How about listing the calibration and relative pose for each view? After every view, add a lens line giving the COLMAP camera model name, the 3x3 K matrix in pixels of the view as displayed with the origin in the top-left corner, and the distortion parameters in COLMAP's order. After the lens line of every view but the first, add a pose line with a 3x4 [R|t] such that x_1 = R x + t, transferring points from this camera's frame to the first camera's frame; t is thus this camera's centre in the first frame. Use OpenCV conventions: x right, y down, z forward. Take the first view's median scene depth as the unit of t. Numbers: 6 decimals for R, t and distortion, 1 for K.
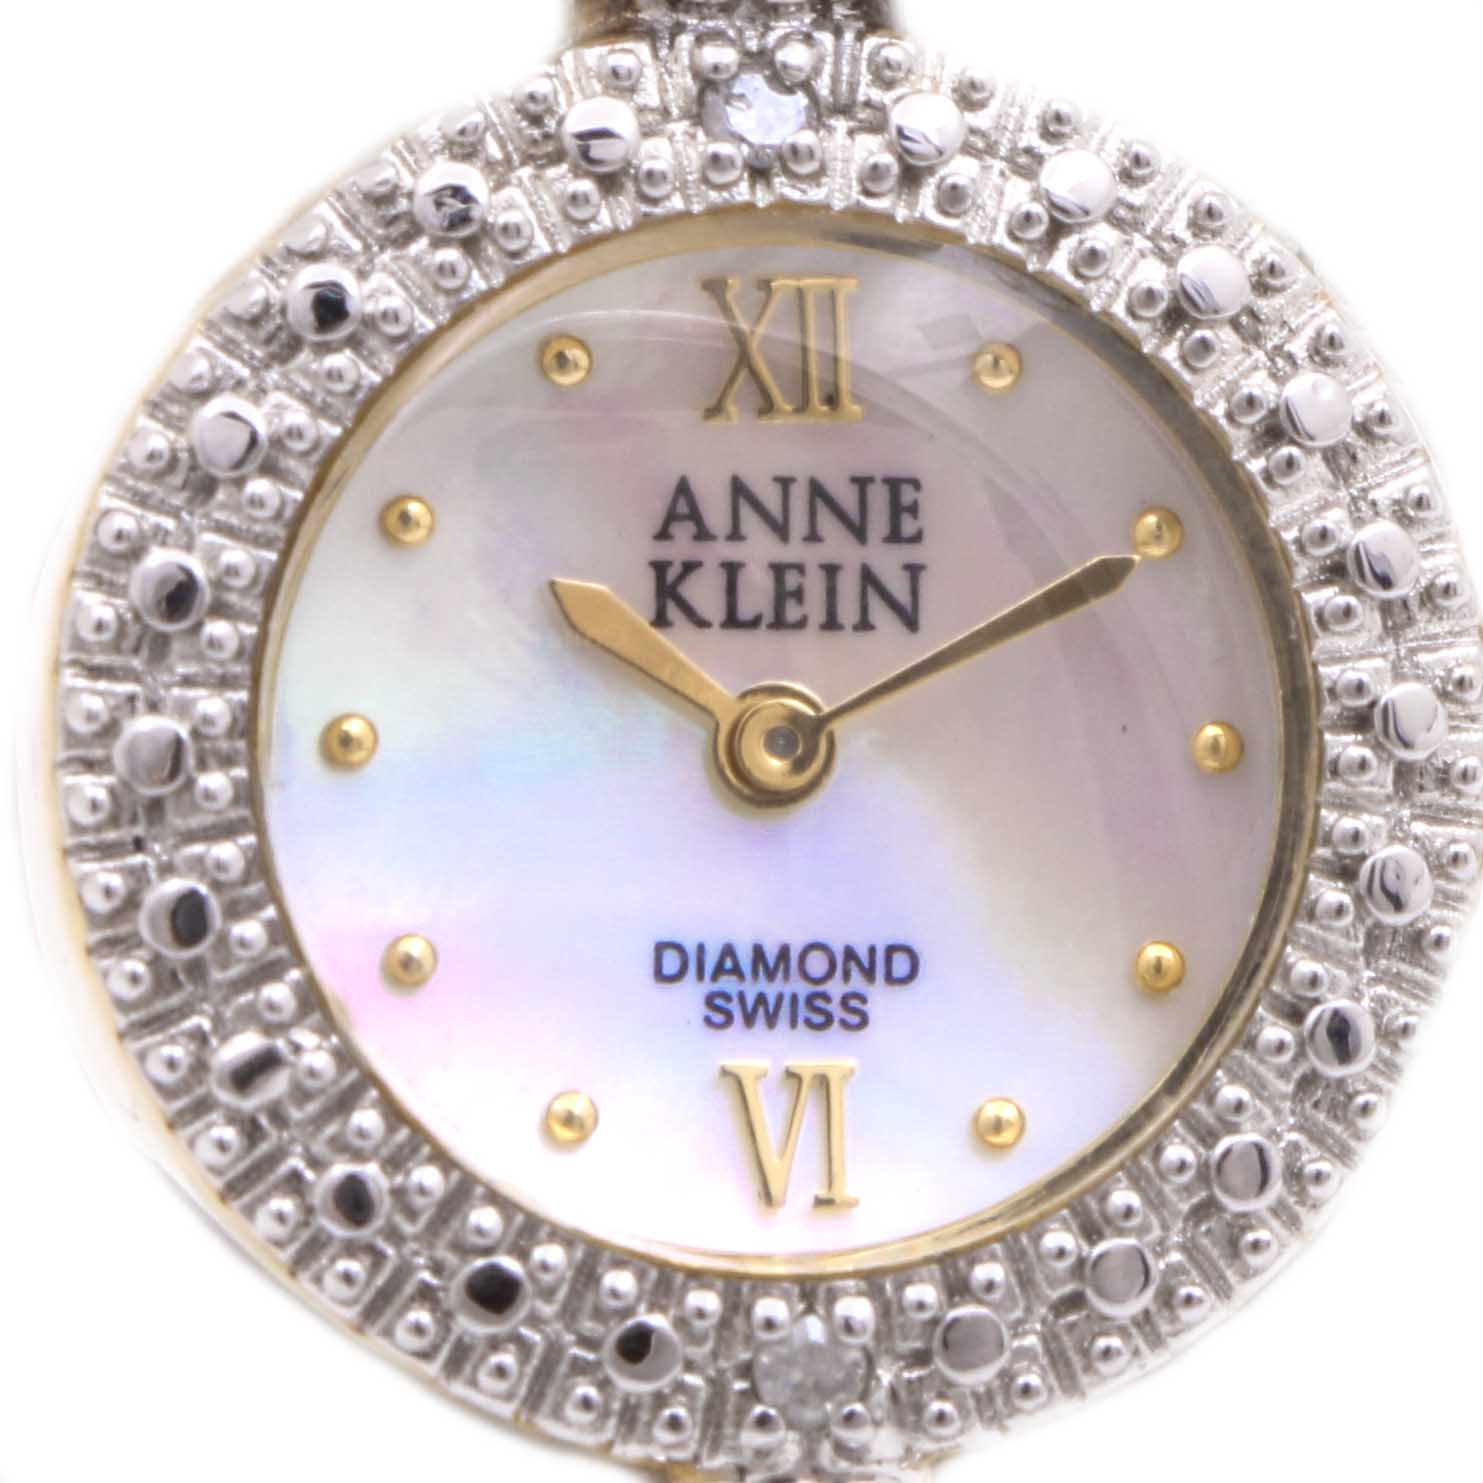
lens RADIAL K [[4412.7, 0, 743.0], [0, 4412.7, 740.7], [0, 0, 1]] dist [-0.187602, 0.000000]
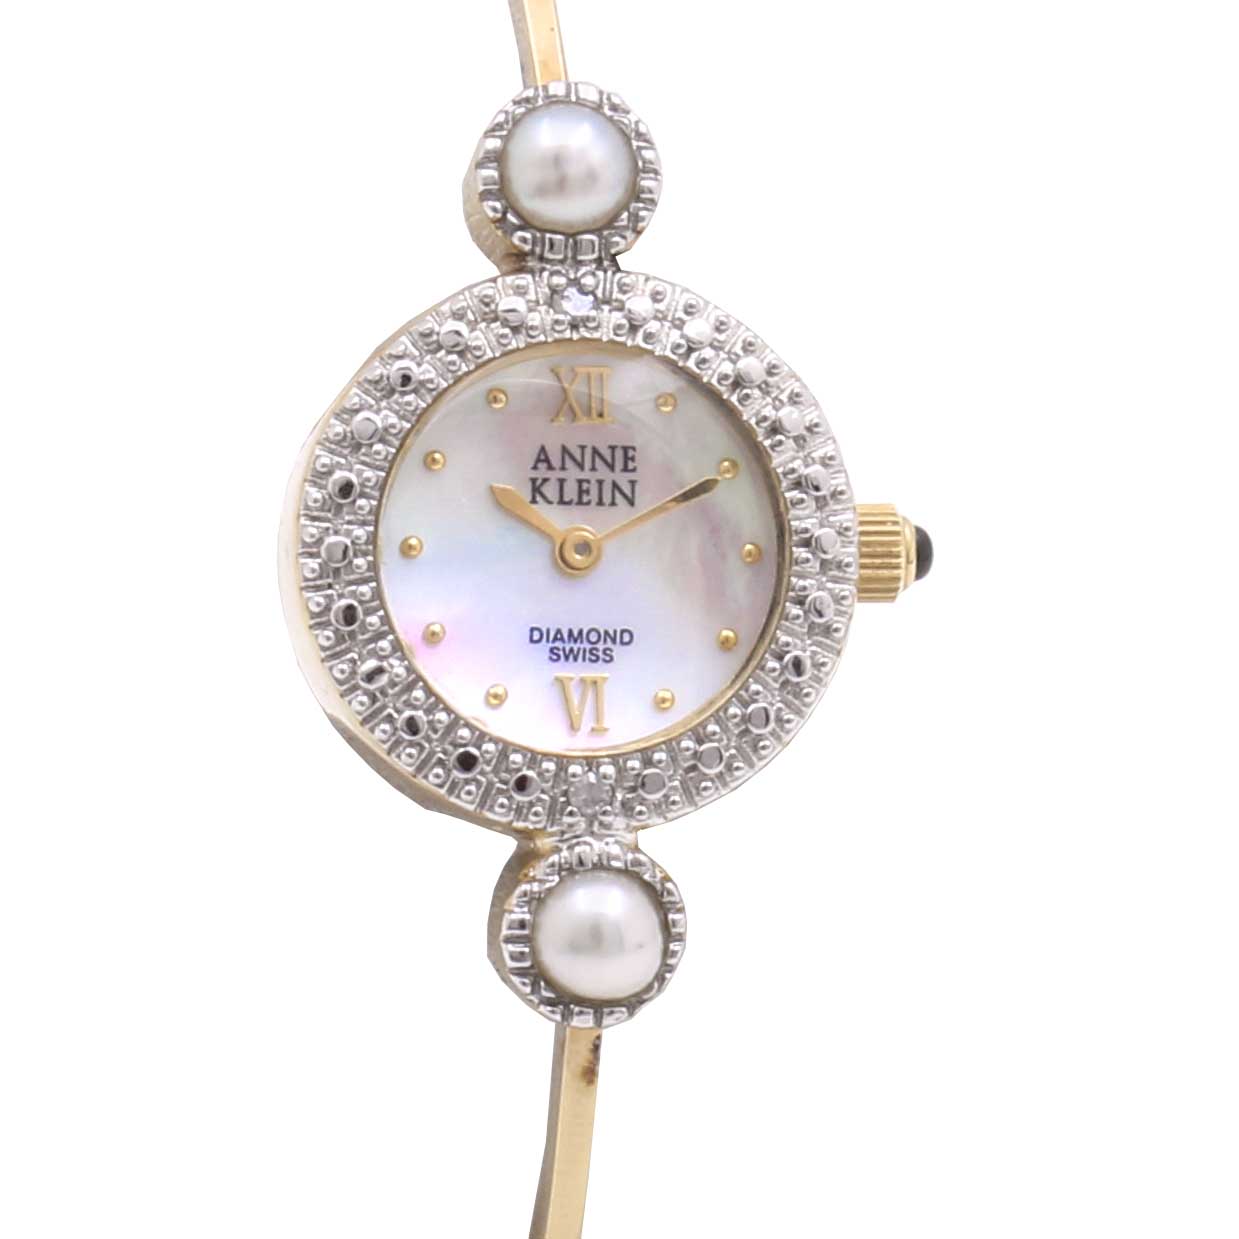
lens RADIAL K [[2501.8, 0, 617.9], [0, 2501.8, 619.7], [0, 0, 1]] dist [-0.172772, 0.000000]
pose [[0.999313, 0.008813, 0.036010, -0.021651], [-0.009095, 0.999929, 0.007652, 0.030175], [-0.035940, -0.007974, 0.999322, -0.453907]]
